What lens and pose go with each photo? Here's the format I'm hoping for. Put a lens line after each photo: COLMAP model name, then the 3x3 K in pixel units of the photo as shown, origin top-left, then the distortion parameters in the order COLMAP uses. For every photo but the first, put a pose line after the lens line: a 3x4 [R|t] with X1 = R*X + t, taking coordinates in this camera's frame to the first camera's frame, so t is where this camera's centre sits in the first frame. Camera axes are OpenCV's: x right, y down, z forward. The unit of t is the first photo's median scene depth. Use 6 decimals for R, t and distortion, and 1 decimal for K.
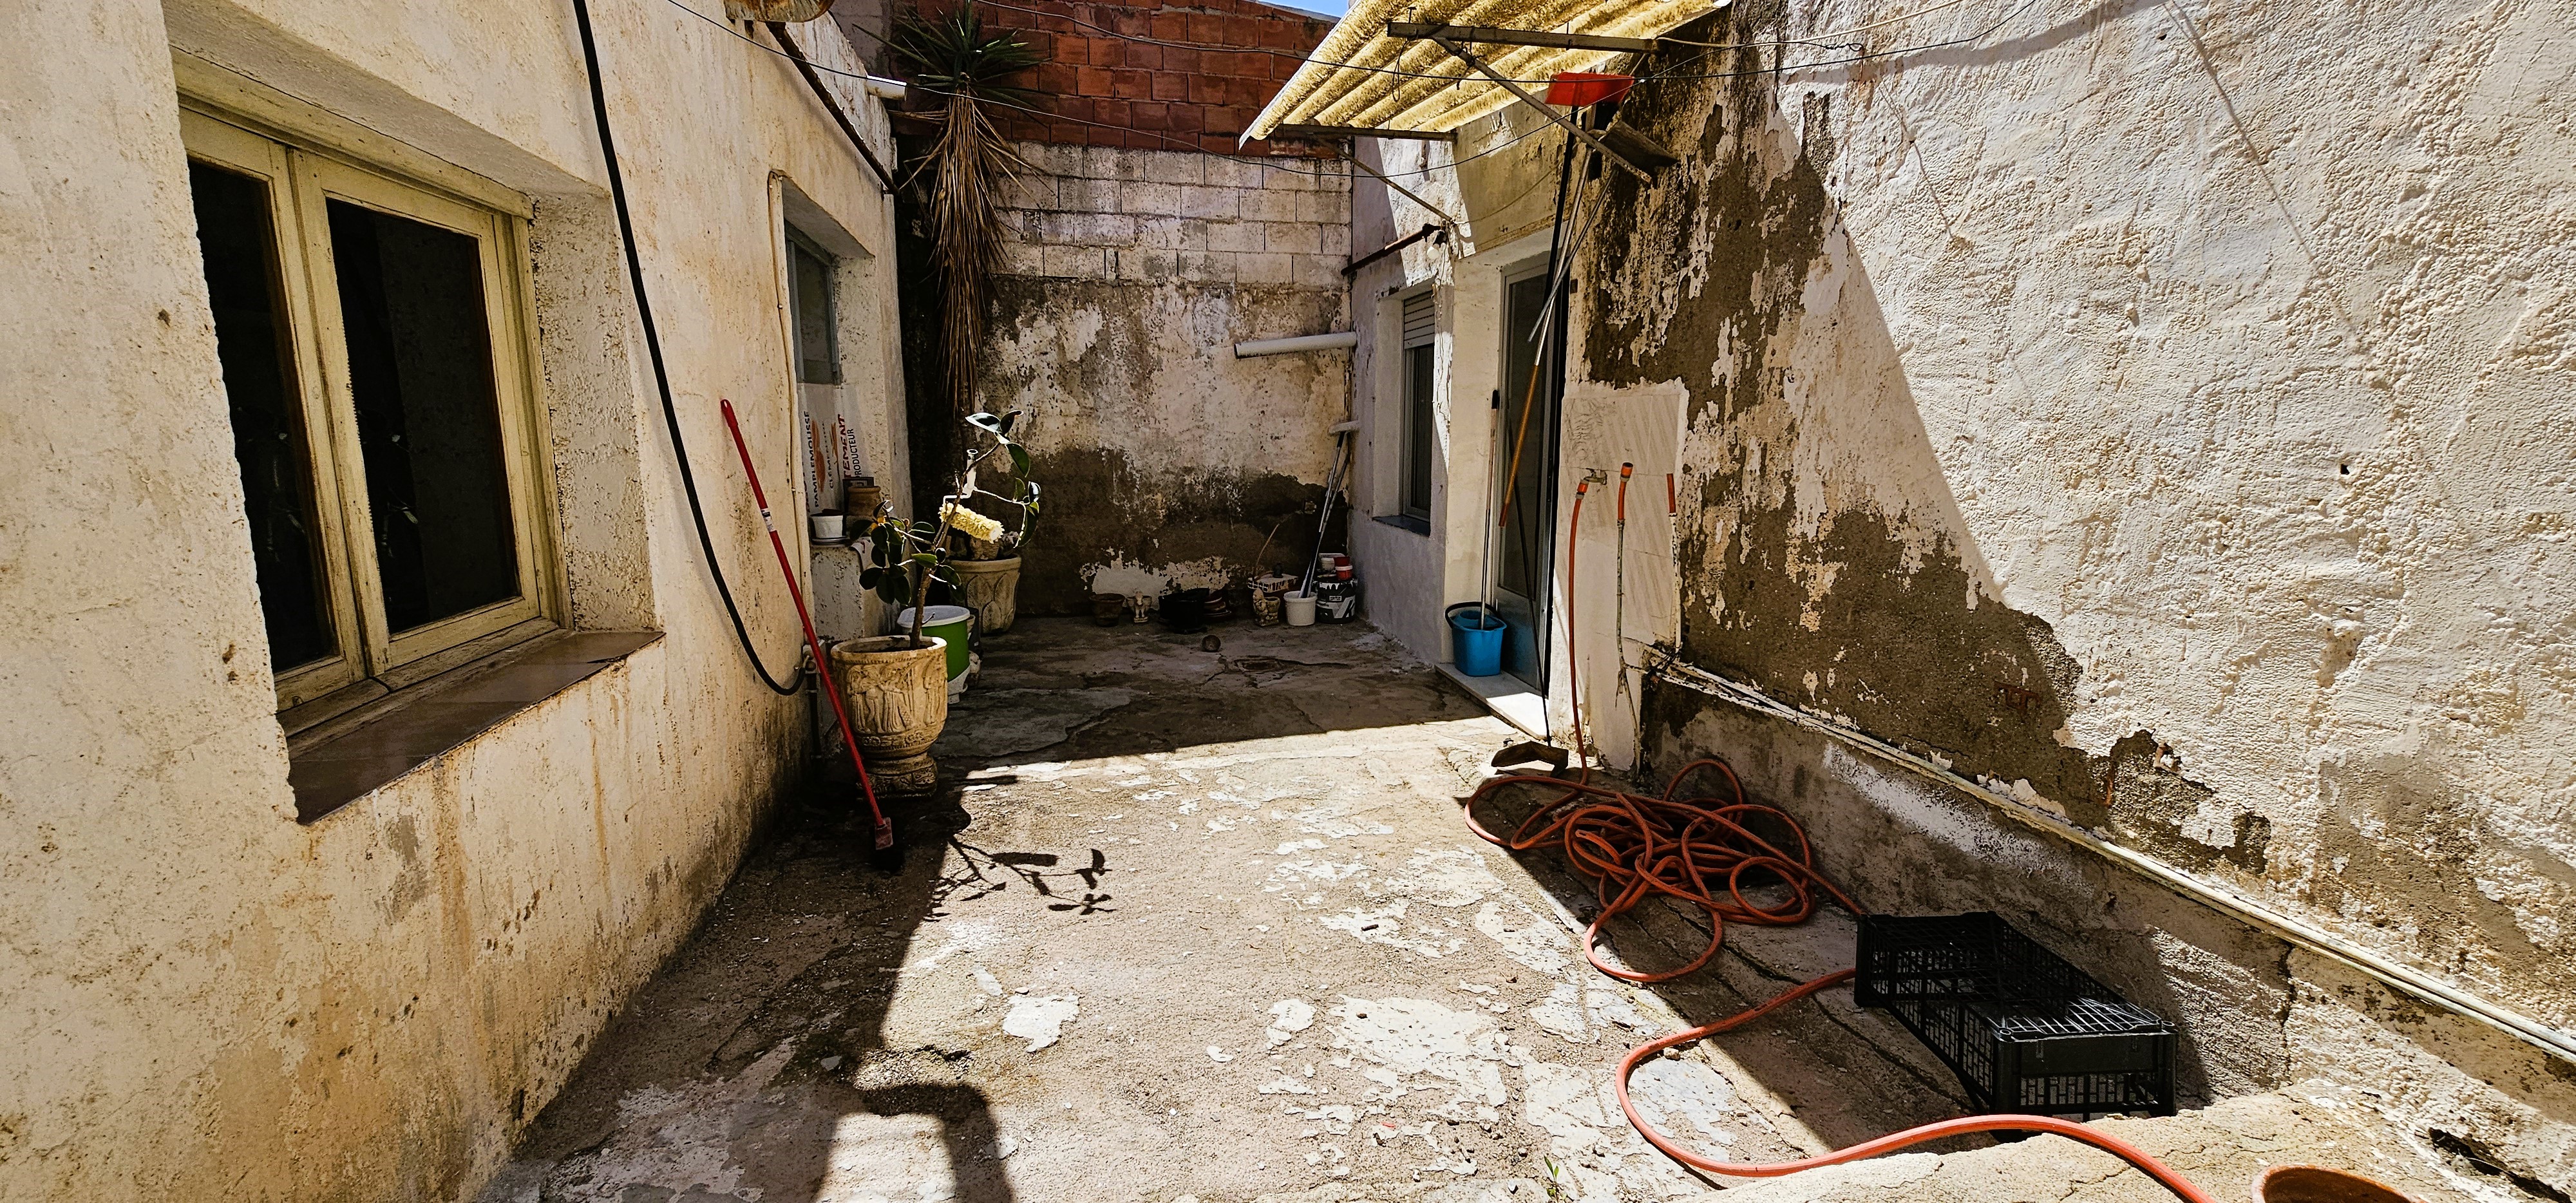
lens RADIAL K [[1044.3, 0, 1248.6], [0, 1044.3, 600.1], [0, 0, 1]] dist [-0.000932, 0.000119]
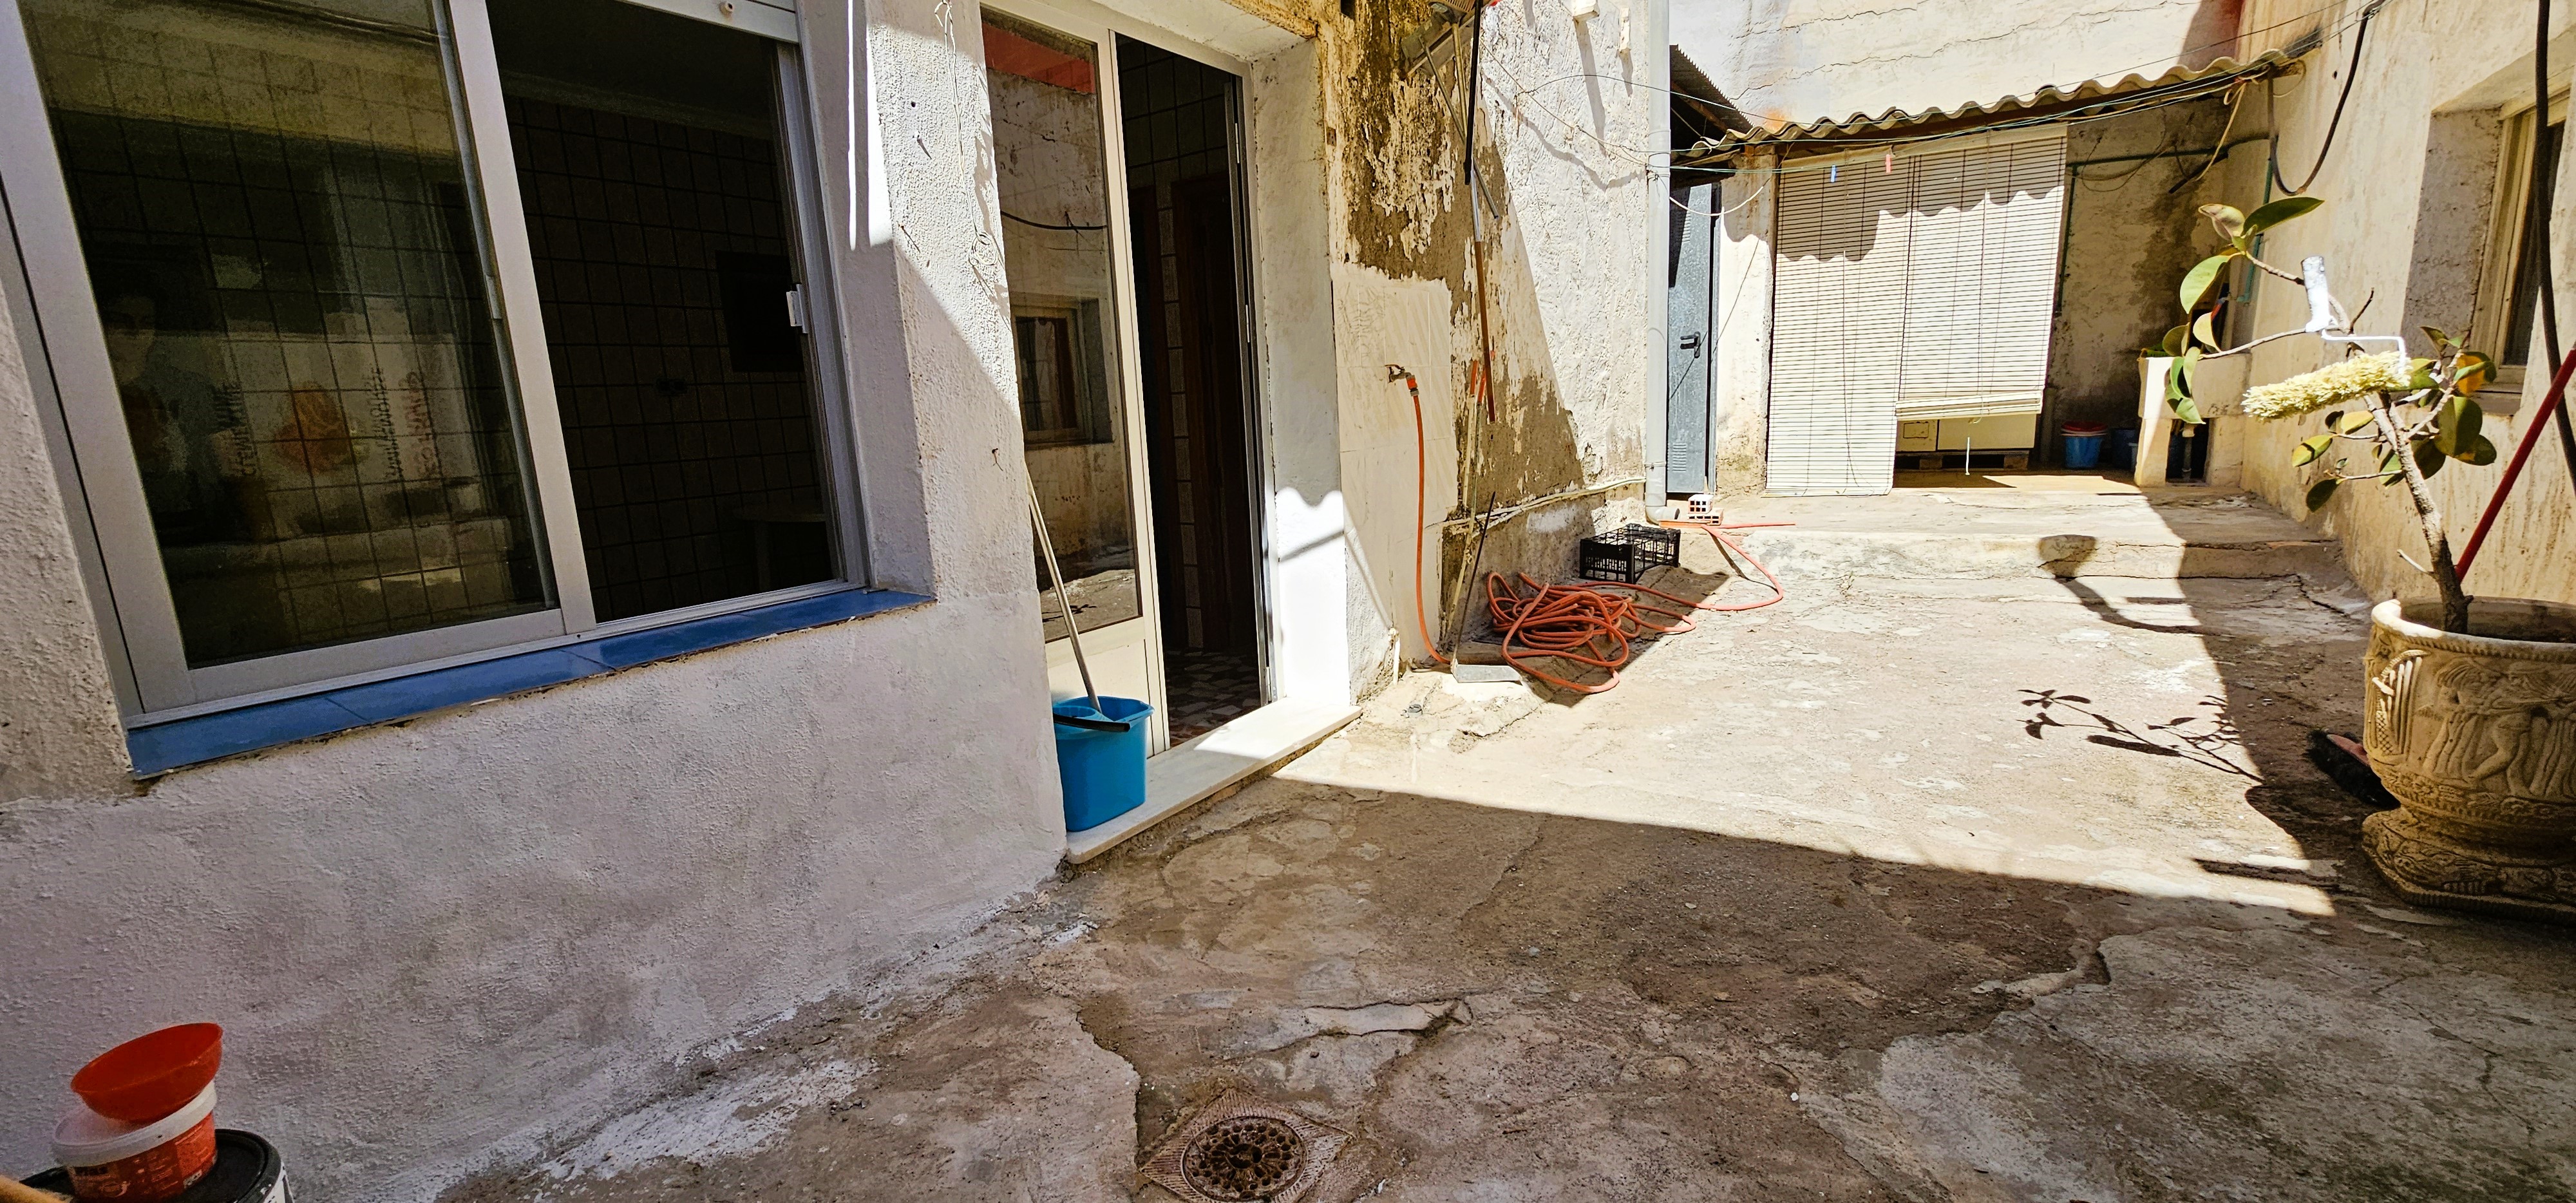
lens RADIAL K [[1052.6, 0, 1281.4], [0, 1052.6, 608.0], [0, 0, 1]] dist [-0.002603, 0.000708]
pose [[-0.714773, -0.096082, 0.692725, -0.285448], [0.171338, 0.936273, 0.306654, -0.247235], [-0.678043, 0.337878, -0.652760, 1.908237]]
